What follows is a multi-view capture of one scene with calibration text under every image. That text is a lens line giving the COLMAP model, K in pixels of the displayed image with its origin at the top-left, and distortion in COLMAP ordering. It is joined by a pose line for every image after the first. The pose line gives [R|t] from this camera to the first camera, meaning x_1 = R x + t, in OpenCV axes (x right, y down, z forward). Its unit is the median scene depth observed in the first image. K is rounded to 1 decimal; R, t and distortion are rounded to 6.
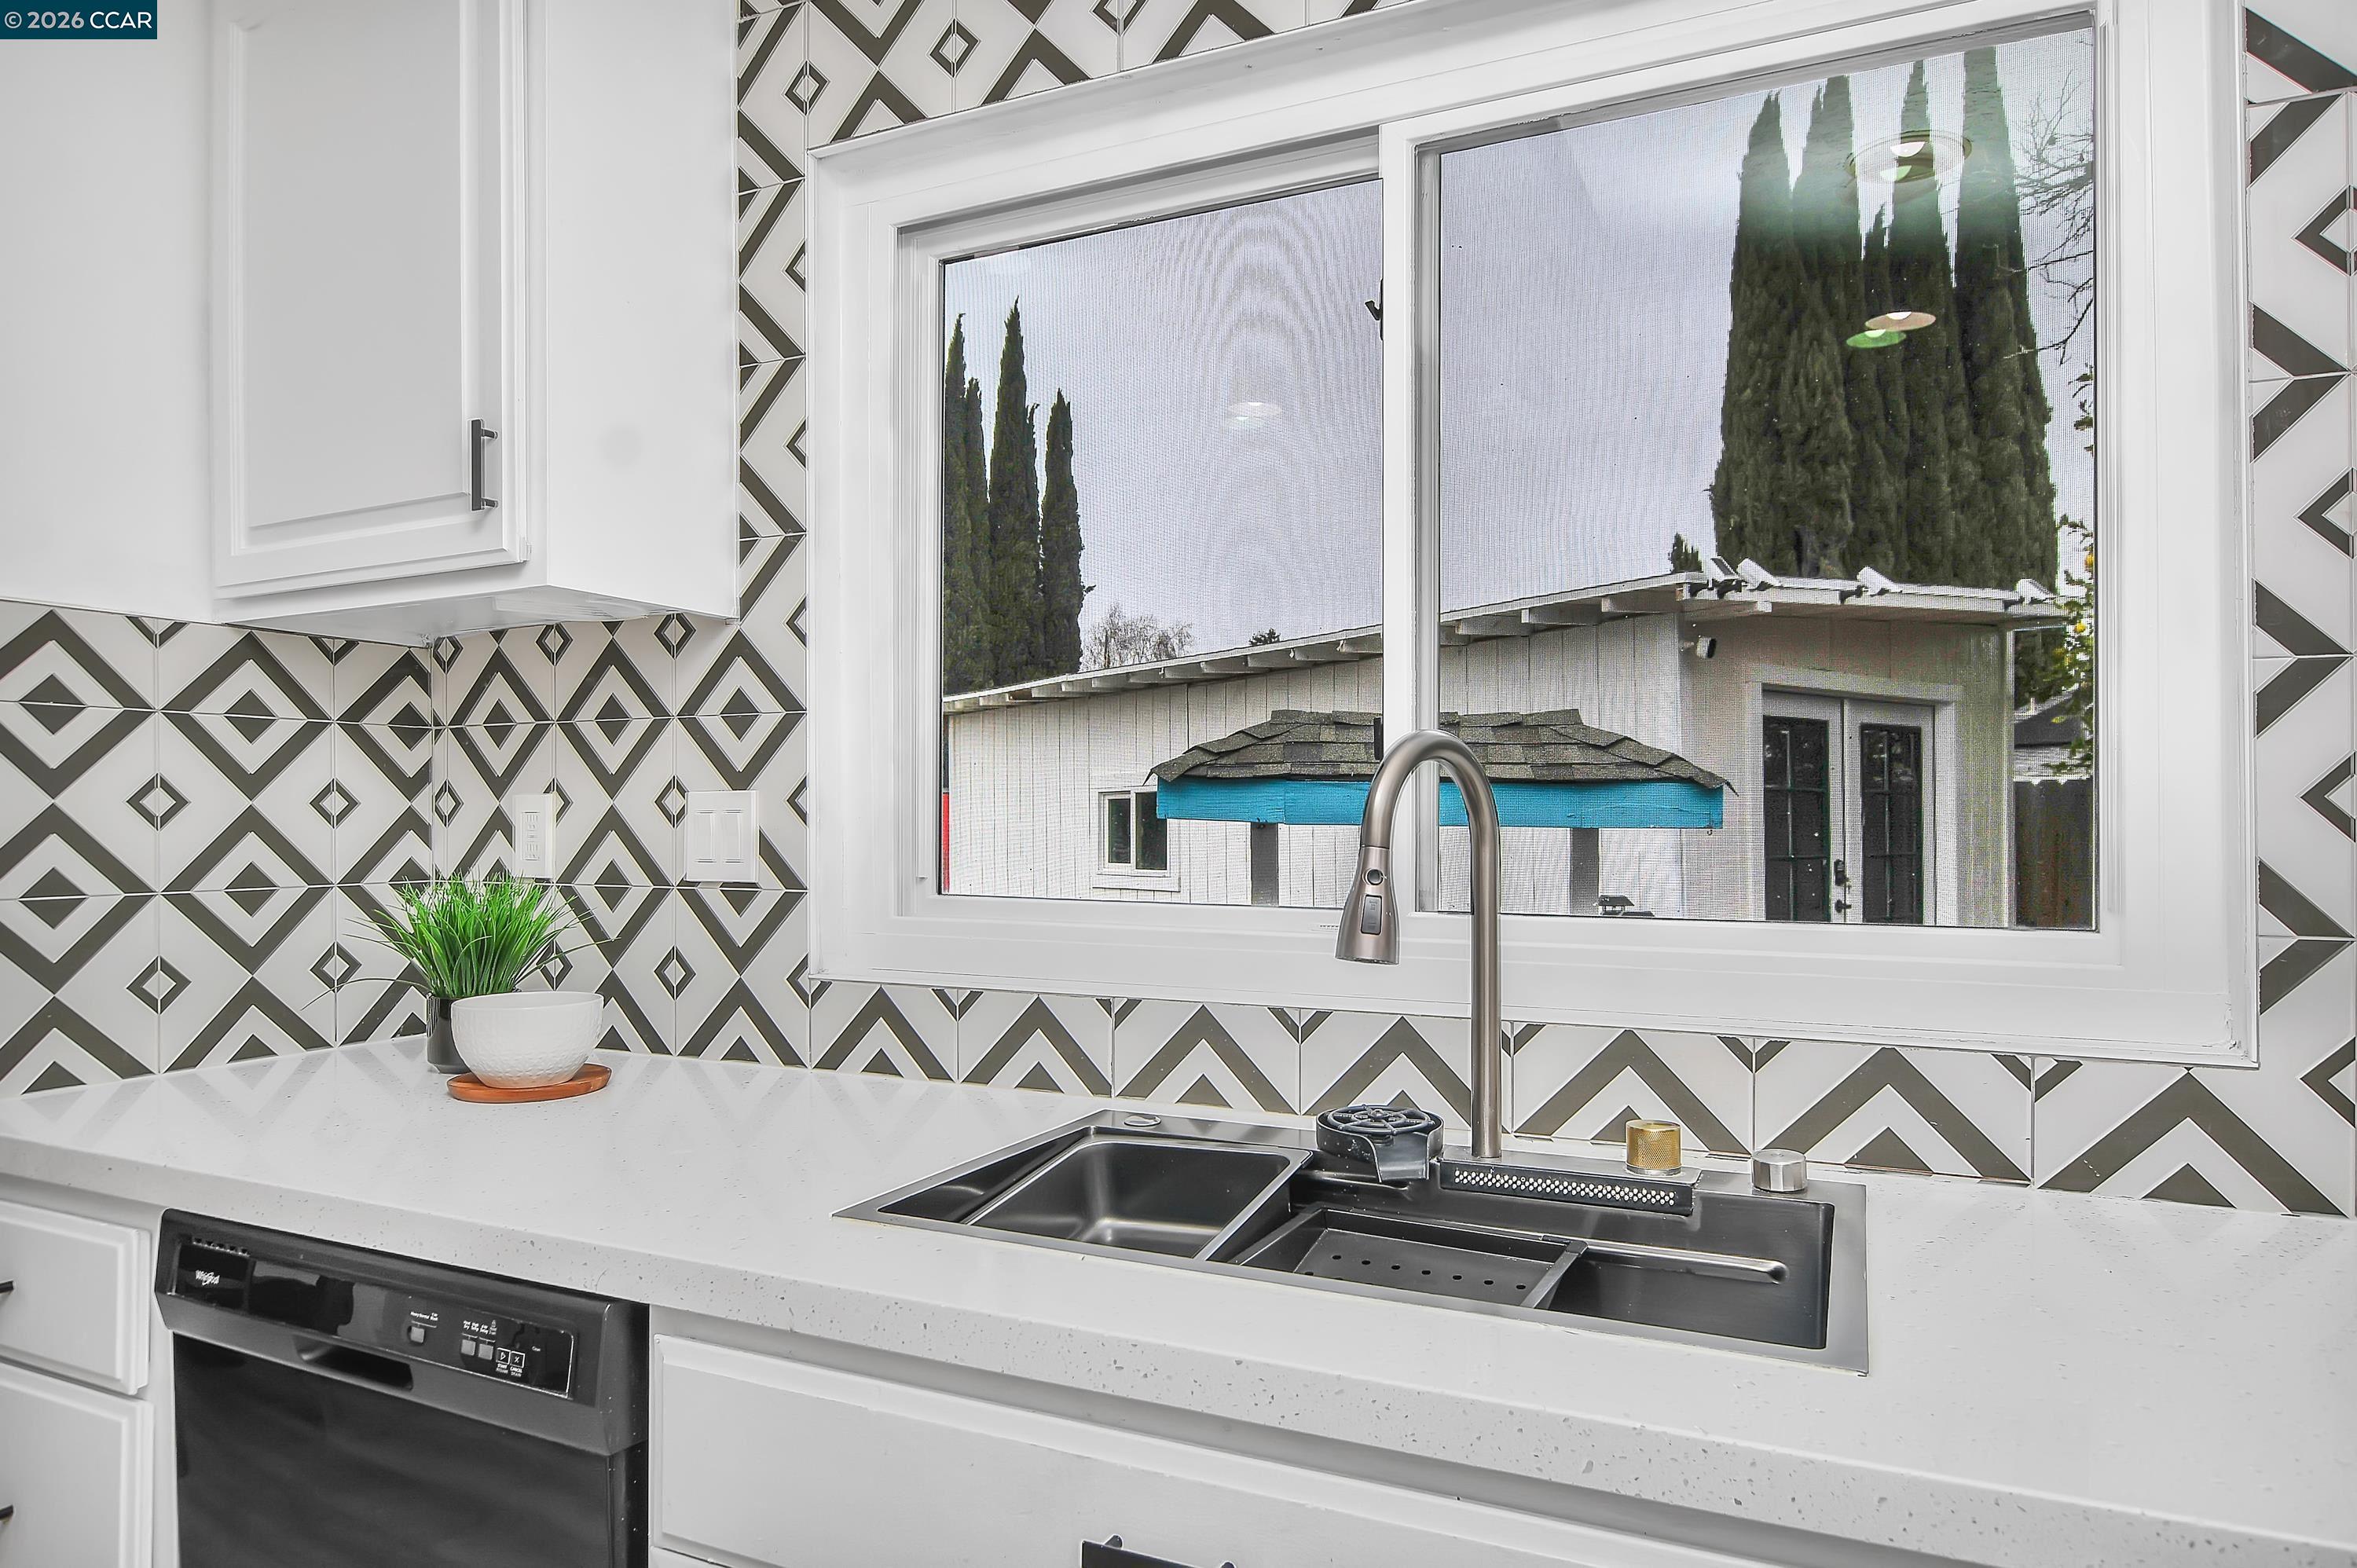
lens RADIAL K [[1439.1, 0, 1217.8], [0, 1439.1, 808.4], [0, 0, 1]] dist [-0.013794, 0.005035]
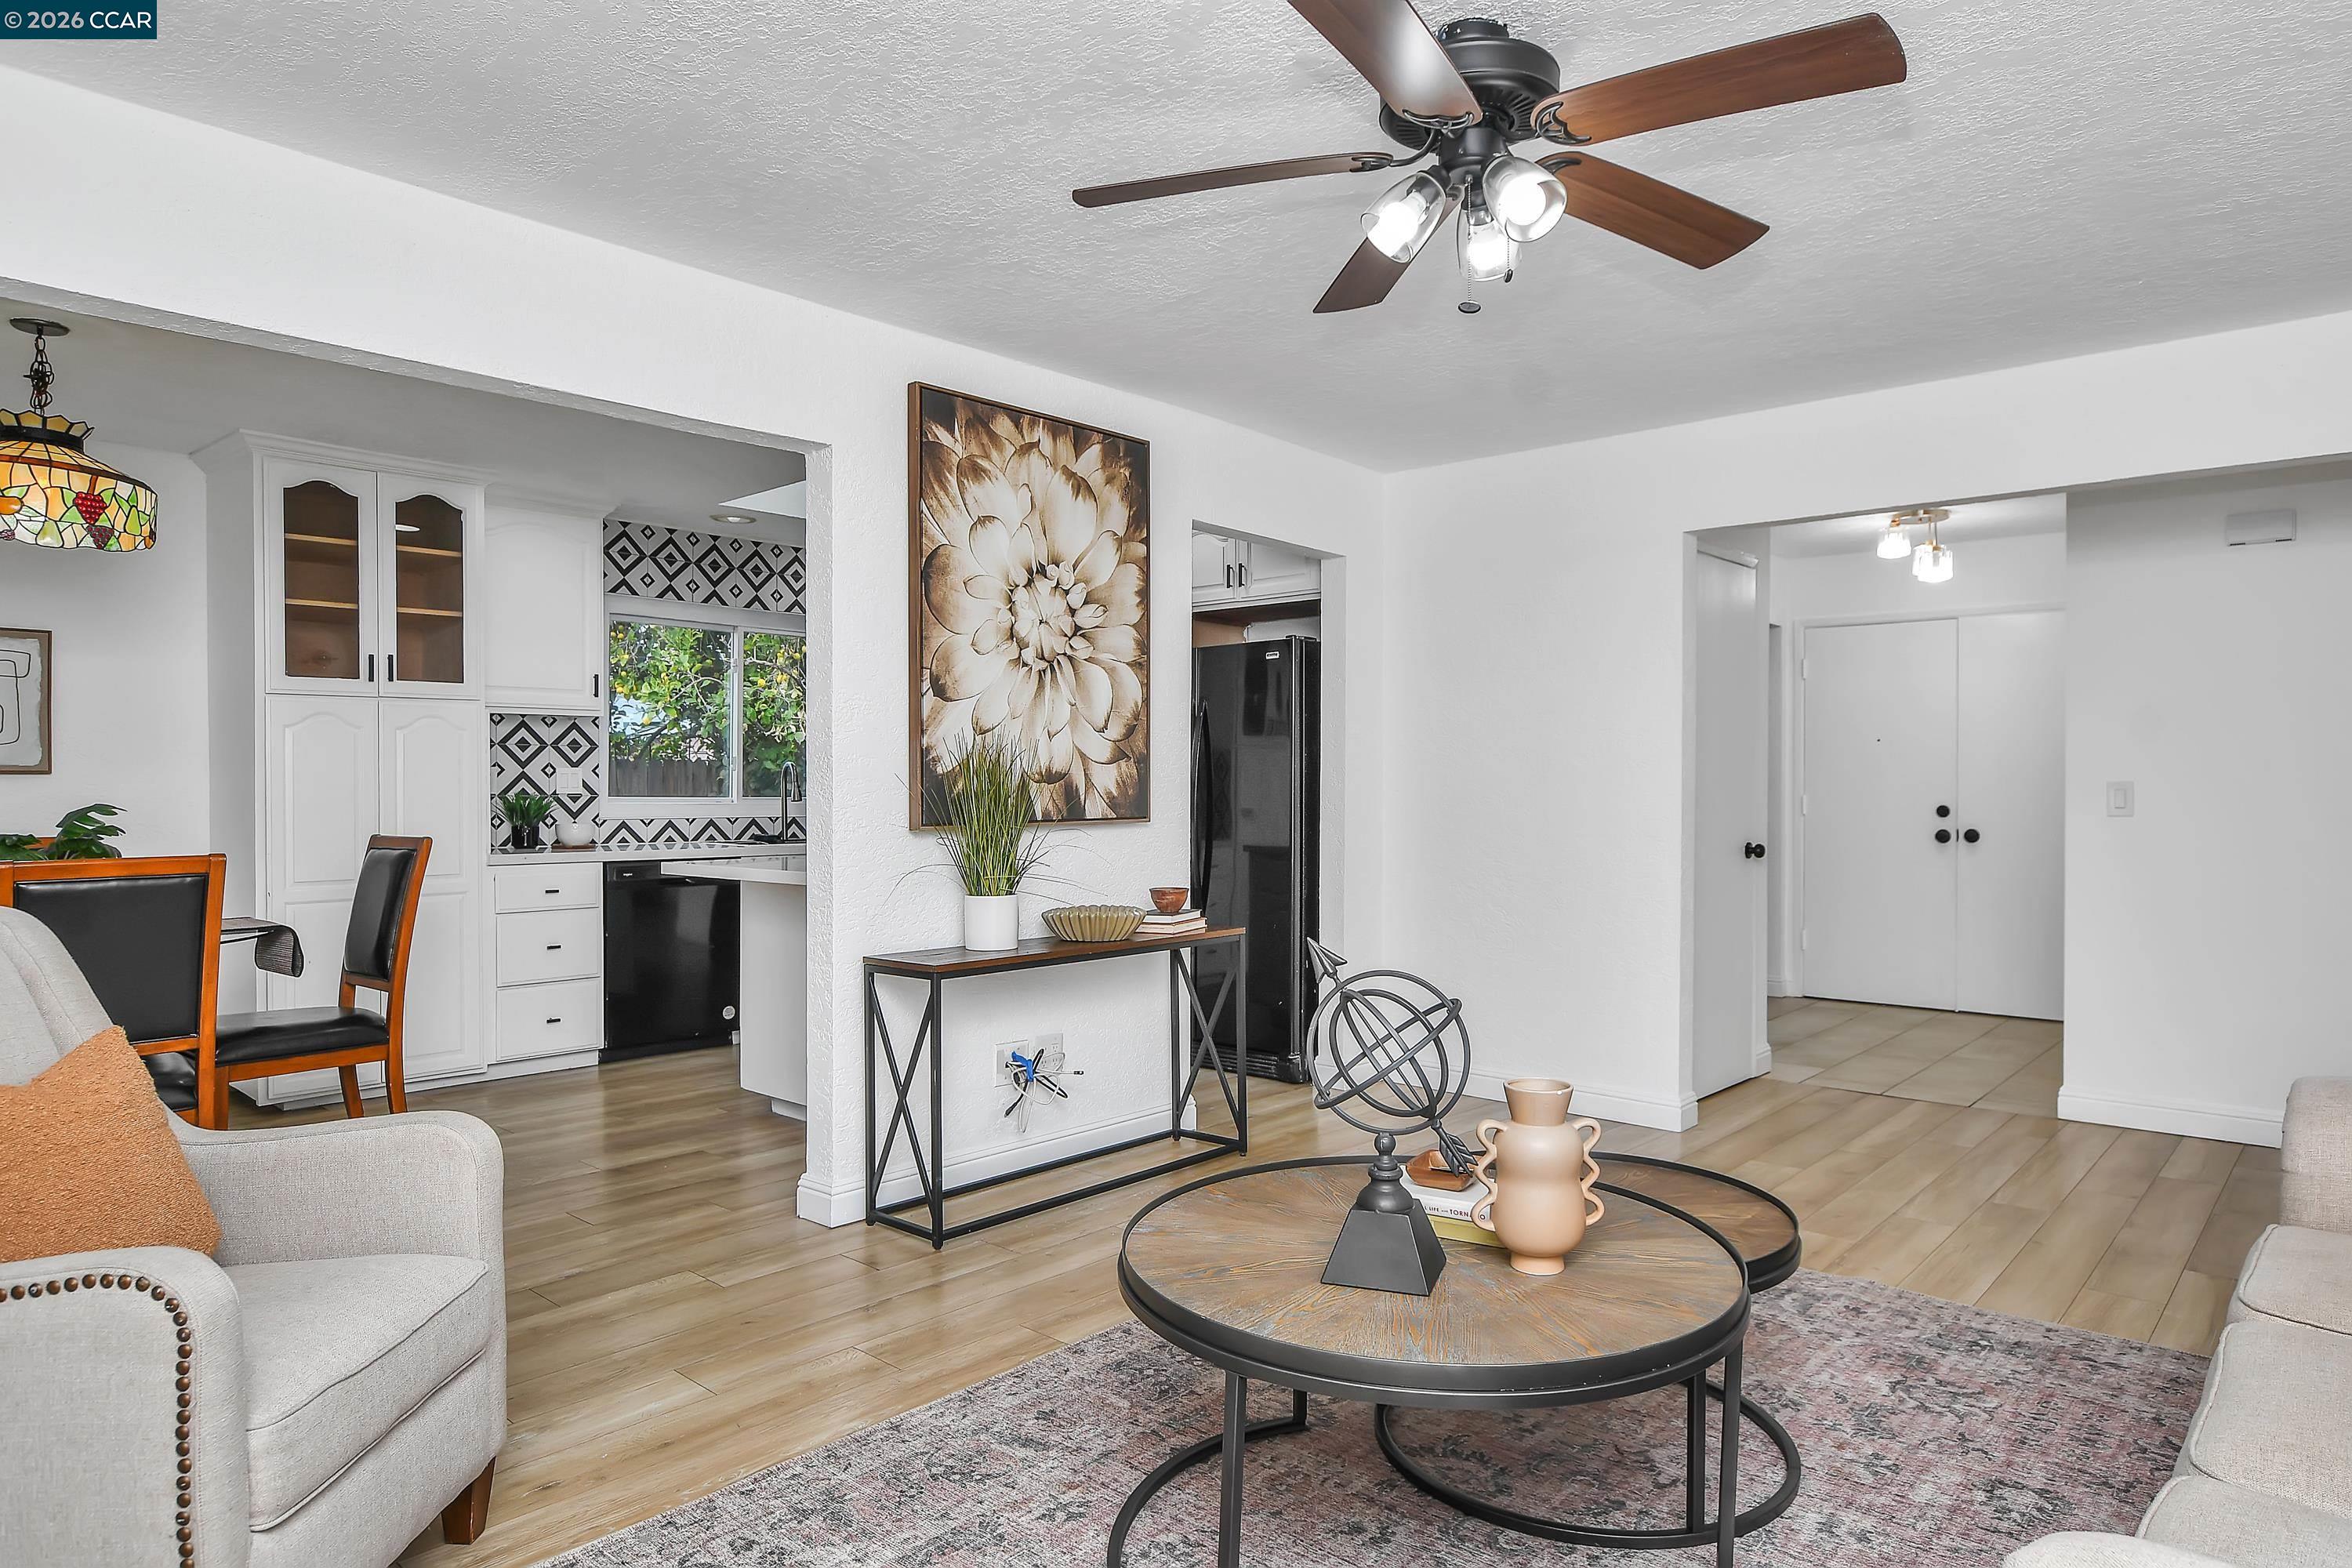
lens RADIAL K [[1410.5, 0, 1190.1], [0, 1410.5, 777.6], [0, 0, 1]] dist [-0.017347, 0.013785]
pose [[0.282351, 0.004796, 0.959299, -3.219472], [-0.006987, 0.999971, -0.002943, 0.011564], [-0.959286, -0.005872, 0.282377, -1.415193]]
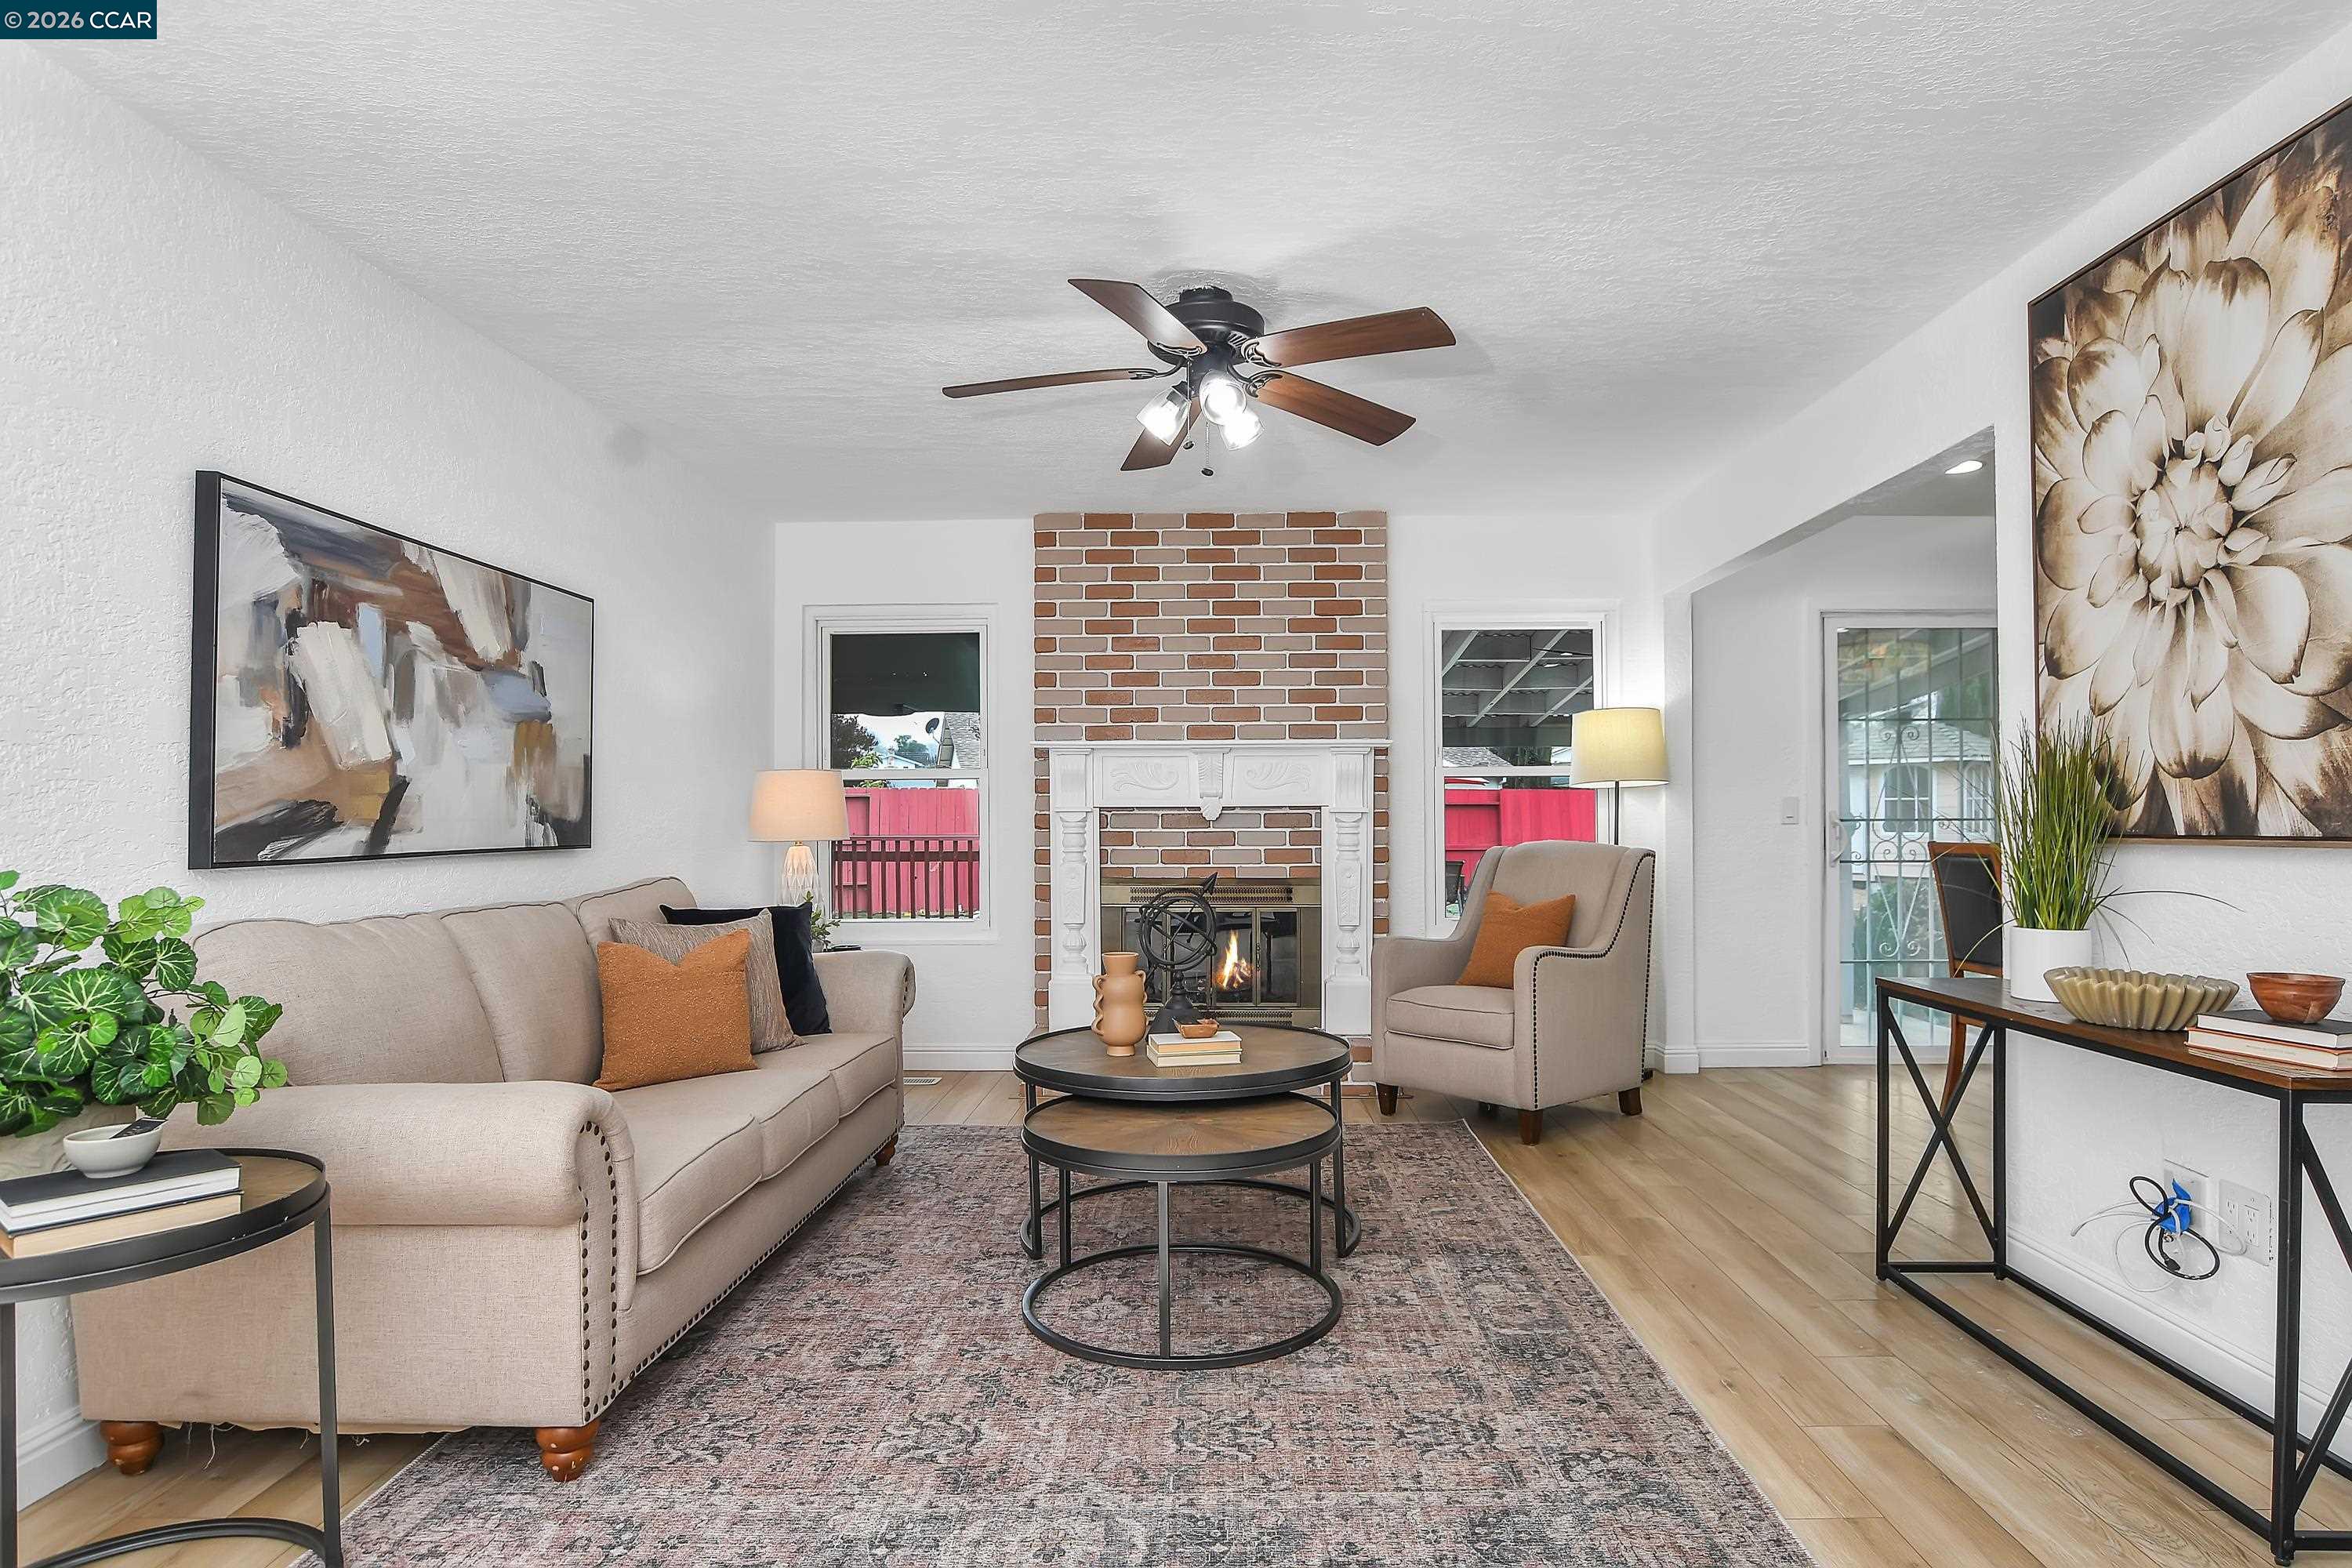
lens RADIAL K [[1304.3, 0, 1175.6], [0, 1304.3, 804.2], [0, 0, 1]] dist [-0.024472, 0.007352]
pose [[0.396000, -0.006146, -0.918230, -0.244104], [0.009635, 0.999950, -0.002537, 0.036615], [0.918200, -0.007842, 0.396039, -2.052571]]
